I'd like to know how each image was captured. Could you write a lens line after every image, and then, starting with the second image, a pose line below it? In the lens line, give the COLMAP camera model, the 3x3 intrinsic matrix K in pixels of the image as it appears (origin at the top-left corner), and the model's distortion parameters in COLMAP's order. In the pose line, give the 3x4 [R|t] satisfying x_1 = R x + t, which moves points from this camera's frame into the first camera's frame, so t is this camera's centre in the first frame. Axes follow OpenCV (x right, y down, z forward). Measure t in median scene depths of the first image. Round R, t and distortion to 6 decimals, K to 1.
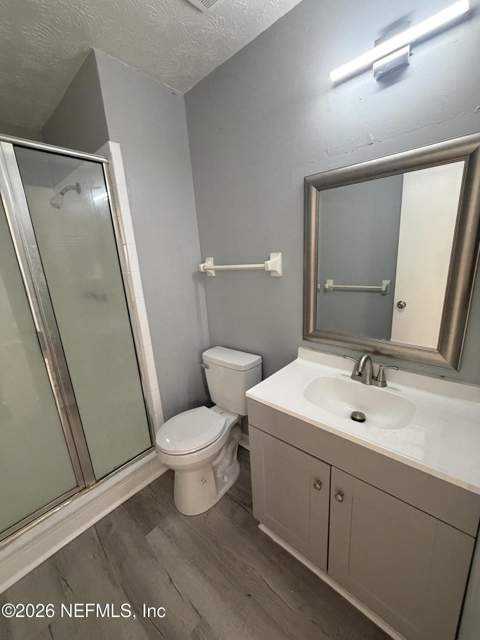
lens RADIAL K [[255.7, 0, 240.8], [0, 255.7, 318.3], [0, 0, 1]] dist [-0.000265, 0.000317]
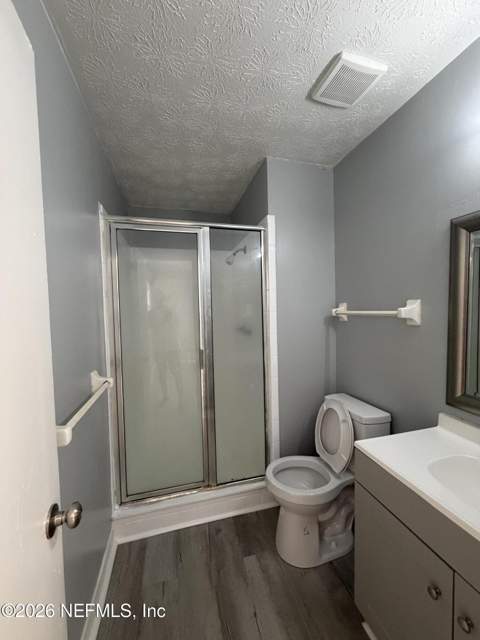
lens RADIAL K [[255.7, 0, 240.8], [0, 255.7, 318.3], [0, 0, 1]] dist [-0.000265, 0.000317]
pose [[0.837318, 0.066905, -0.542606, 0.123395], [-0.162161, 0.978214, -0.129621, 0.029077], [0.522113, 0.196523, 0.829926, -0.072181]]
